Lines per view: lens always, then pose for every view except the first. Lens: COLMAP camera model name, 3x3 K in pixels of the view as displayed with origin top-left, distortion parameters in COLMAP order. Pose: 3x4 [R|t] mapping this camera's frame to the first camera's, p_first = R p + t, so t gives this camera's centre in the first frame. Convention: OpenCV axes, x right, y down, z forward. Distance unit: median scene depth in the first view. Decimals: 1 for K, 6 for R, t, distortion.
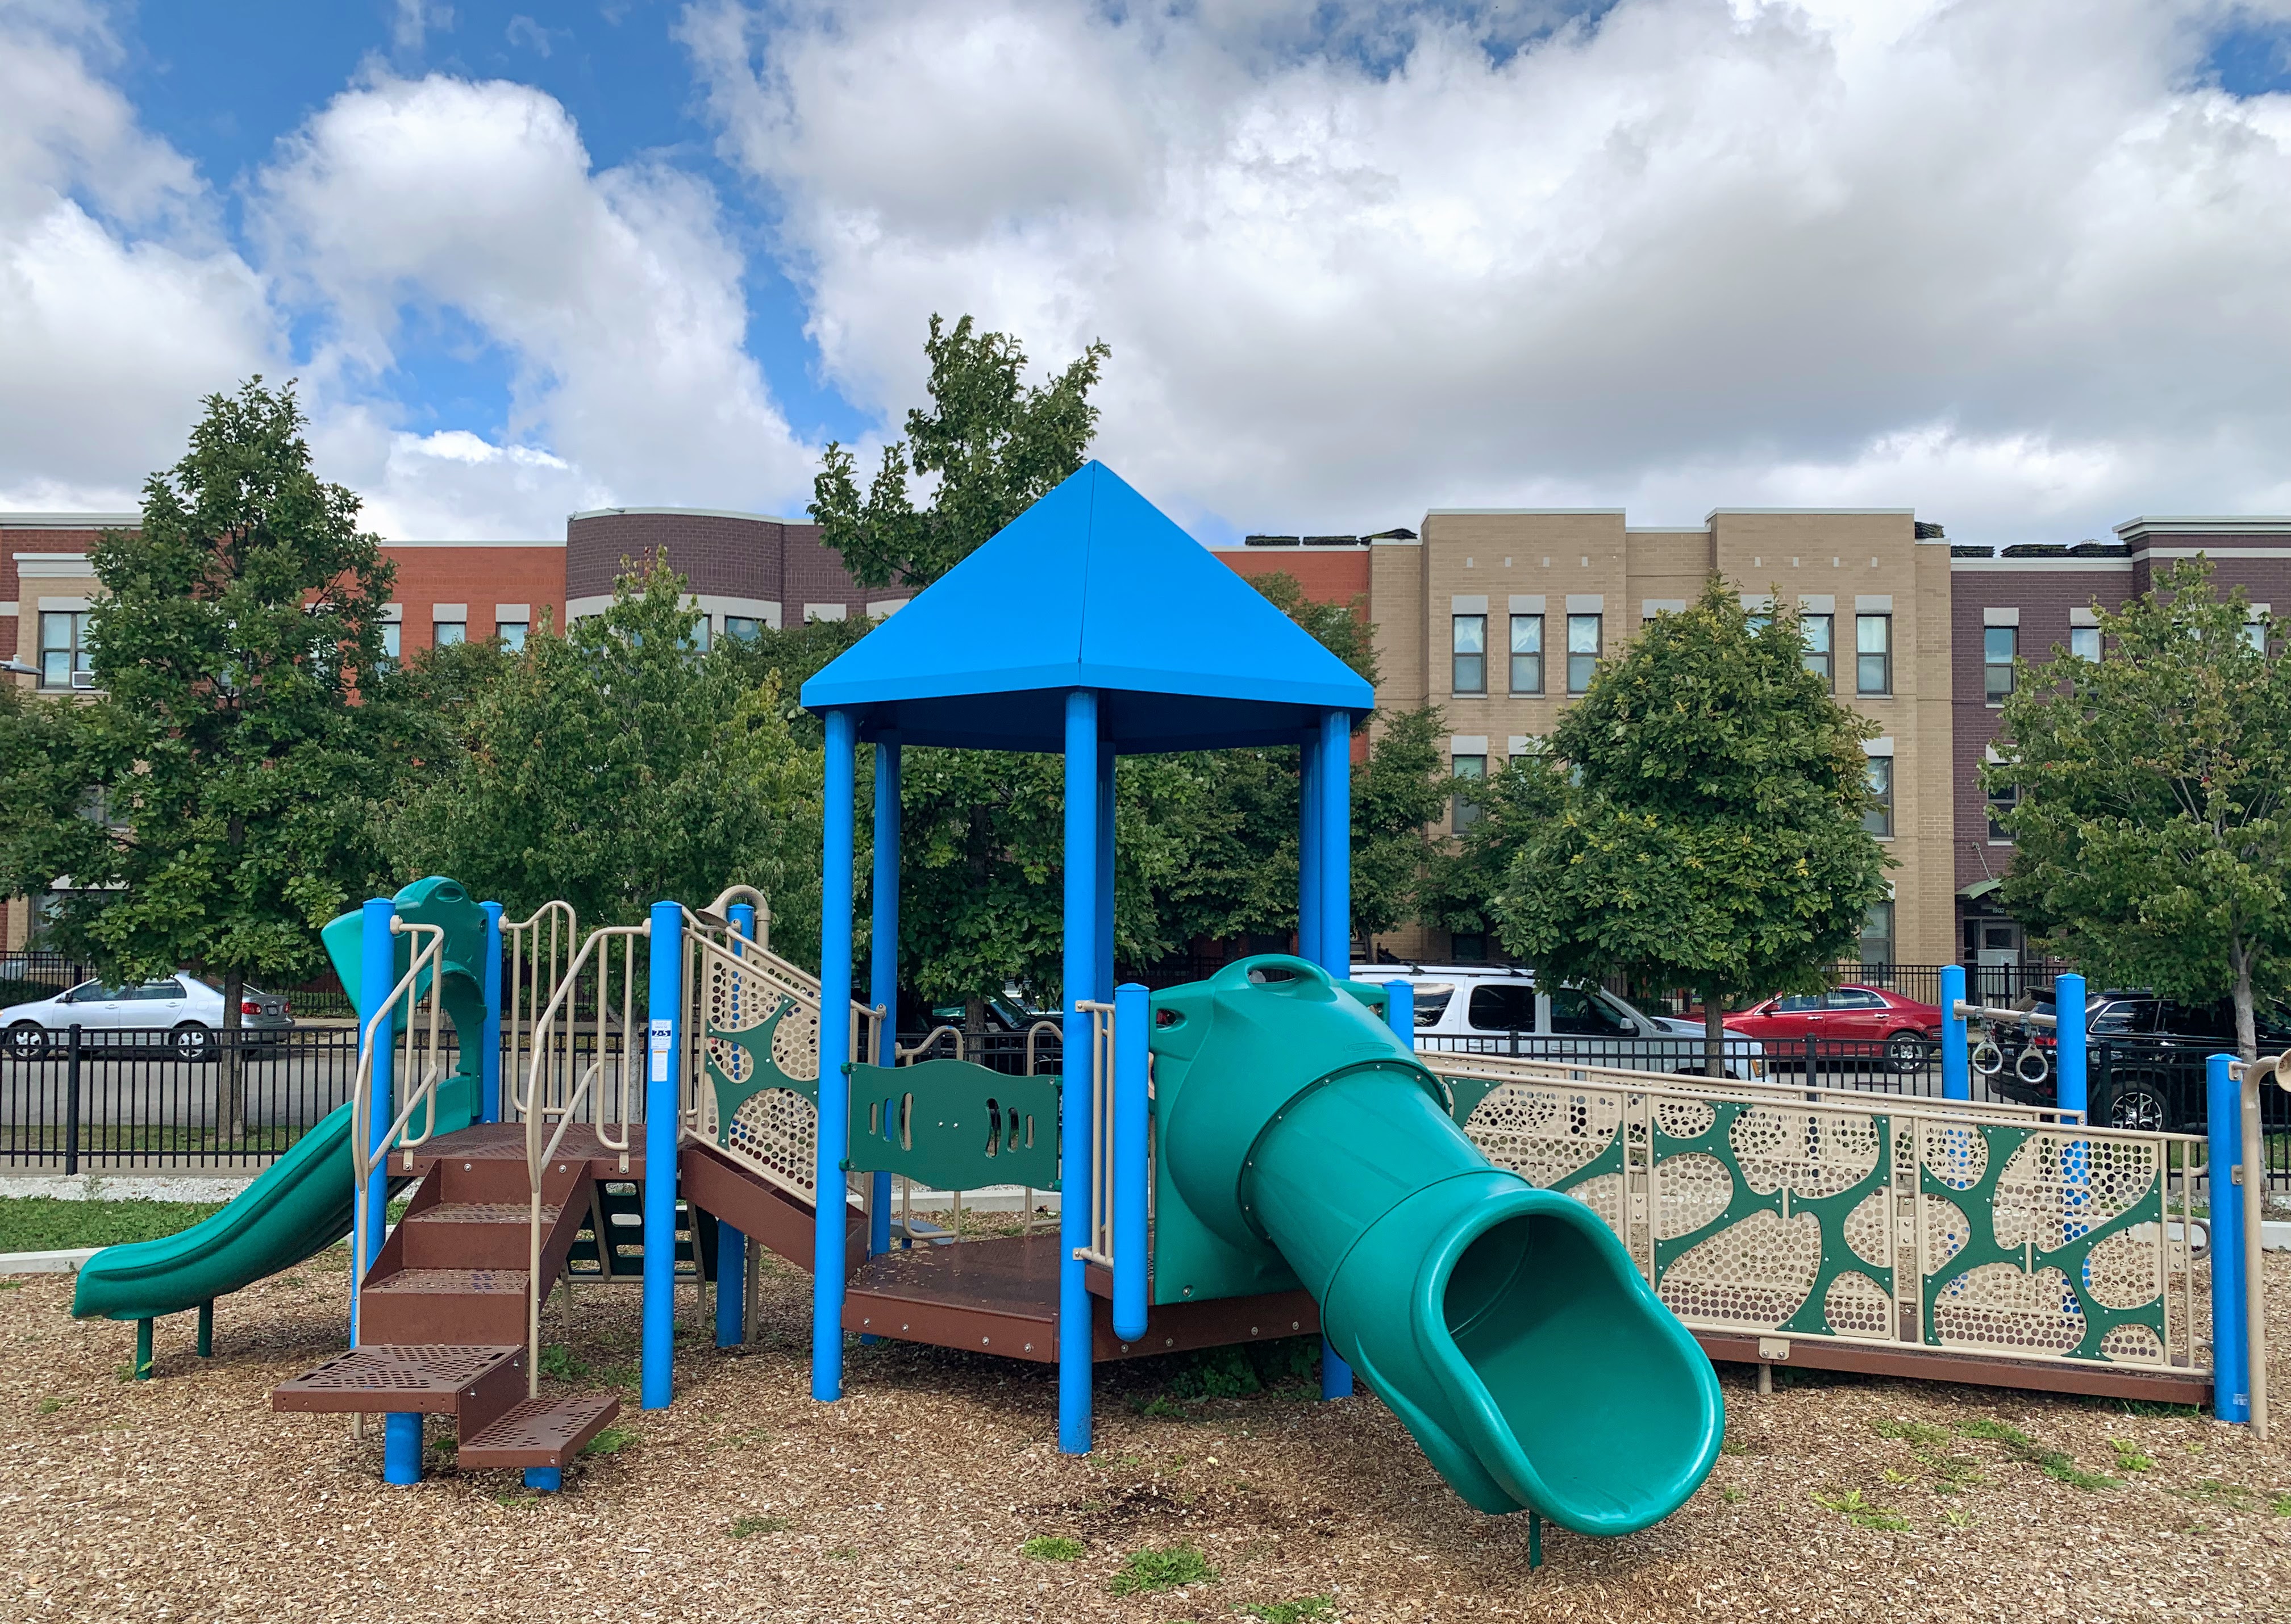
lens RADIAL K [[1843.6, 0, 1142.9], [0, 1843.6, 815.8], [0, 0, 1]] dist [0.011073, -0.002417]
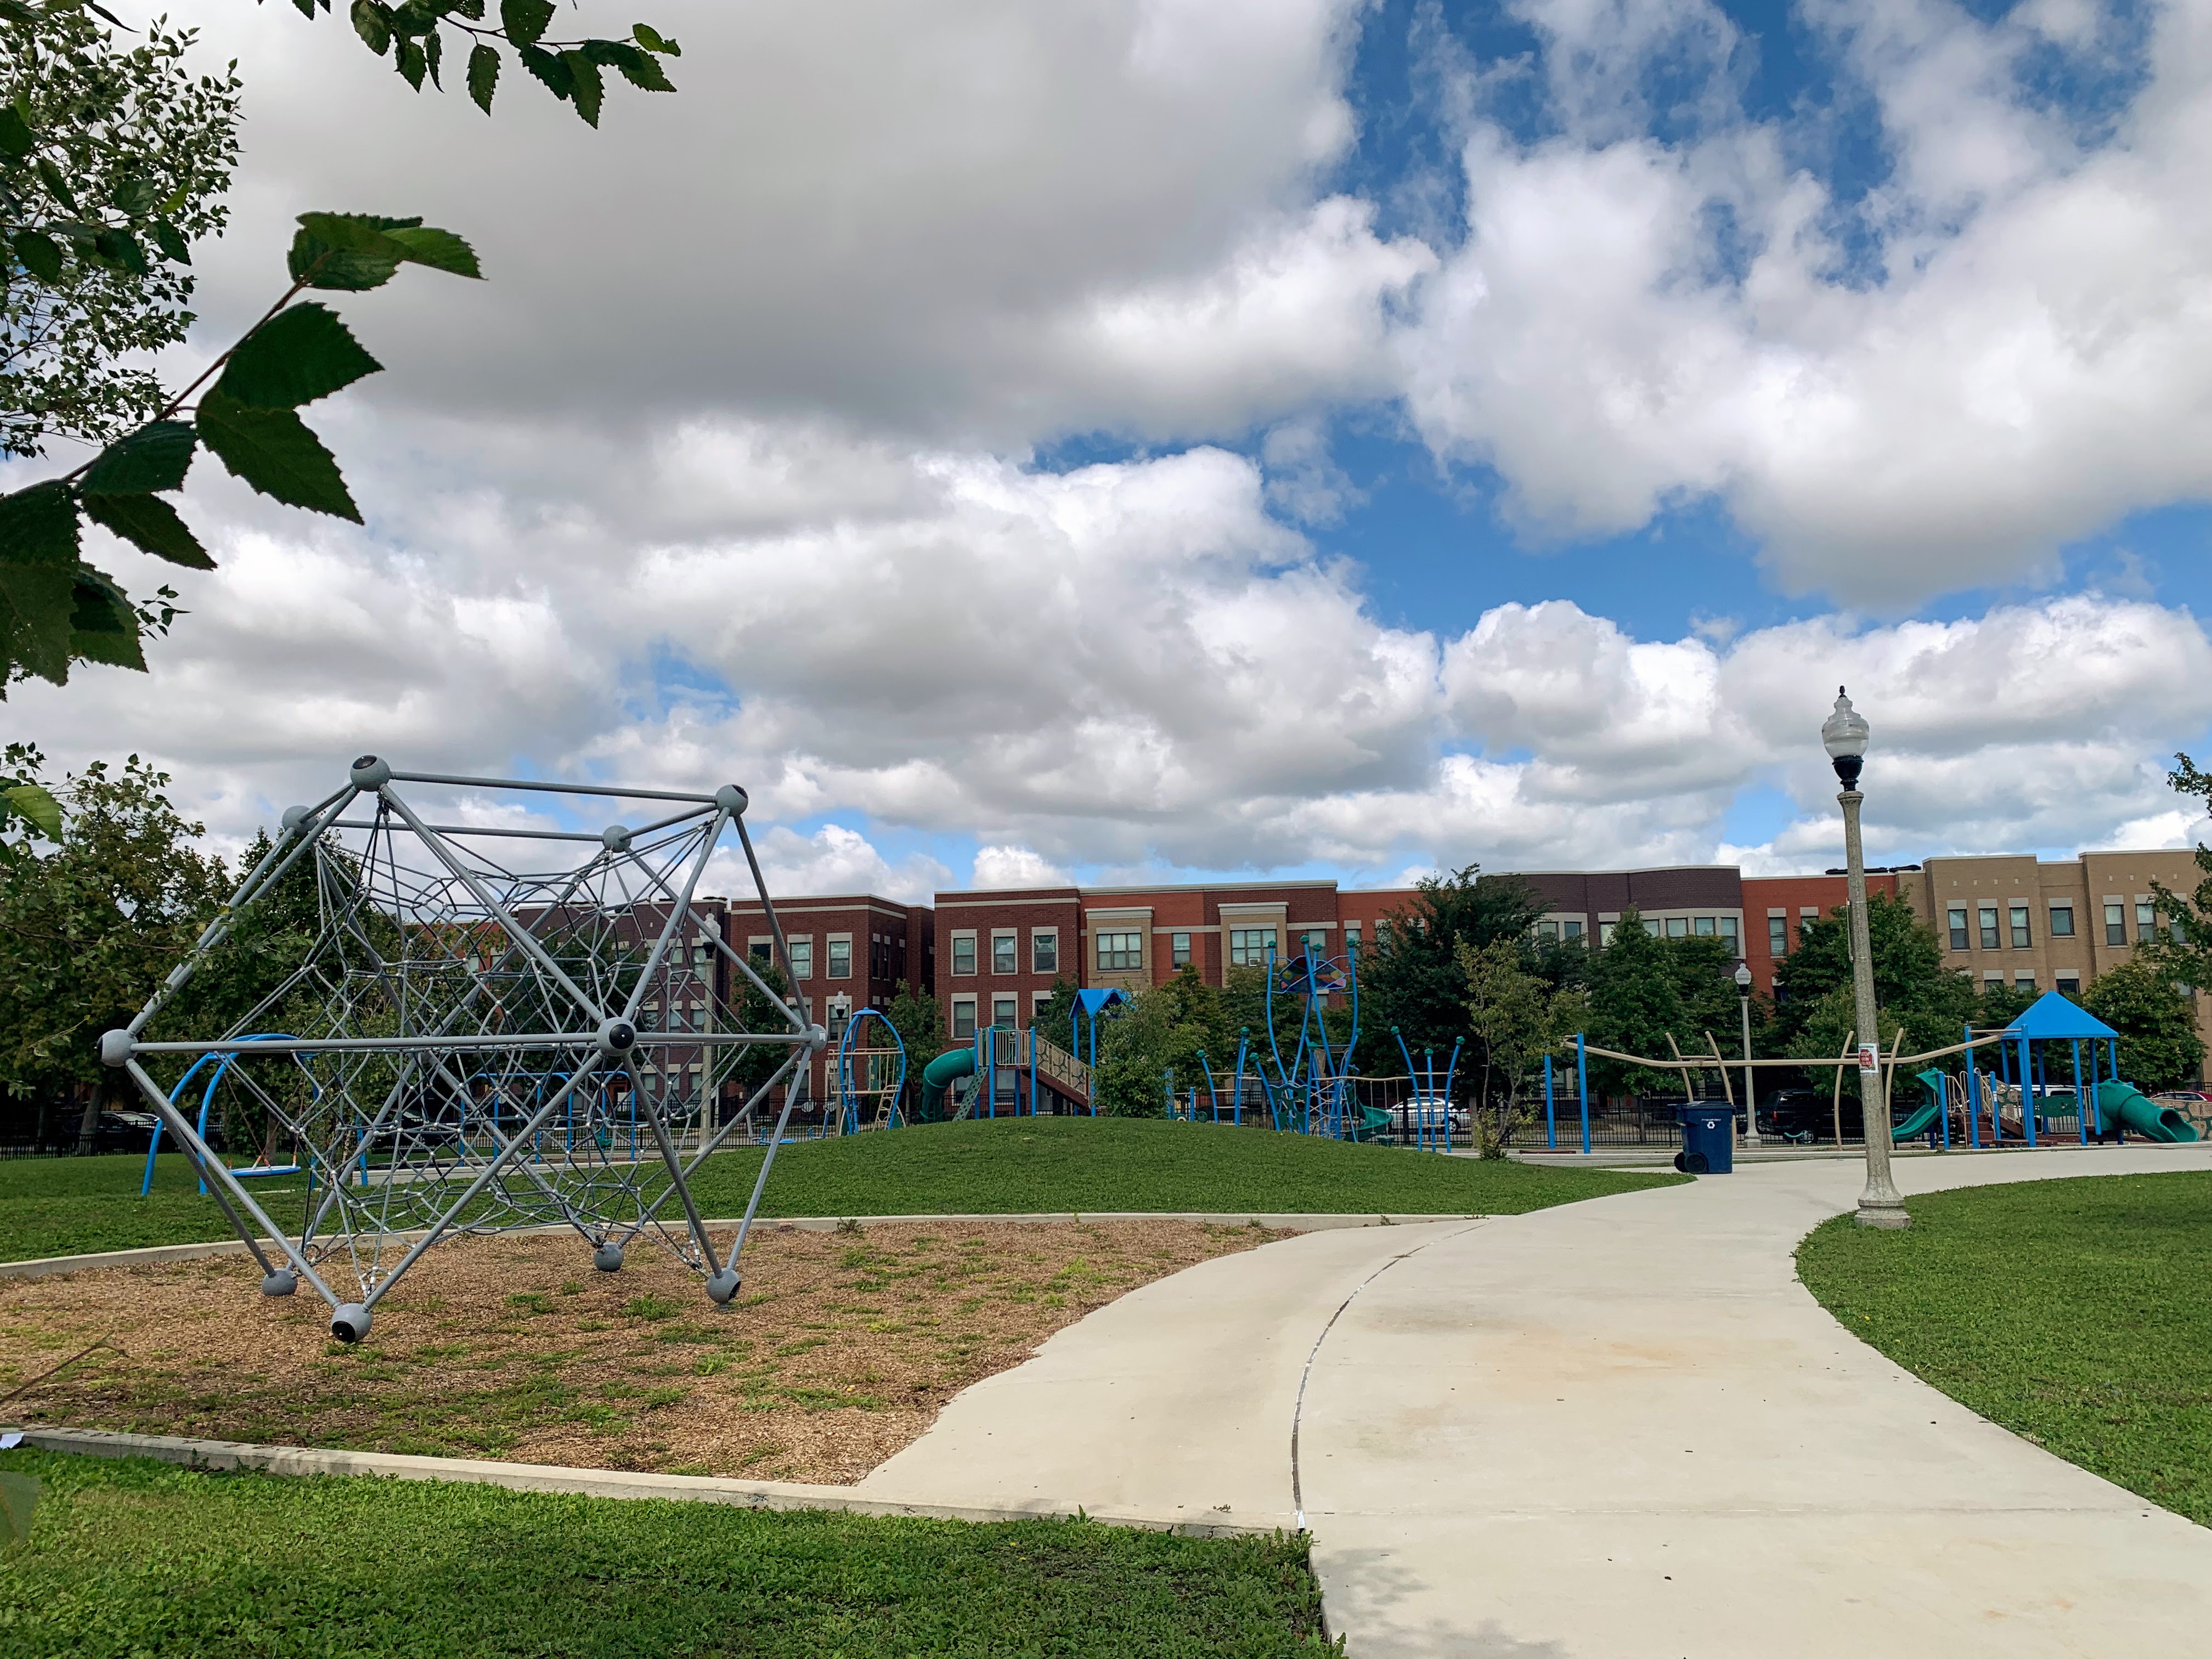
lens RADIAL K [[1756.2, 0, 1097.7], [0, 1756.2, 829.4], [0, 0, 1]] dist [0.023668, -0.009958]
pose [[0.987320, -0.045199, -0.152171, -1.541209], [0.034087, 0.996612, -0.074856, -0.286867], [0.155039, 0.068720, 0.985515, -3.584467]]
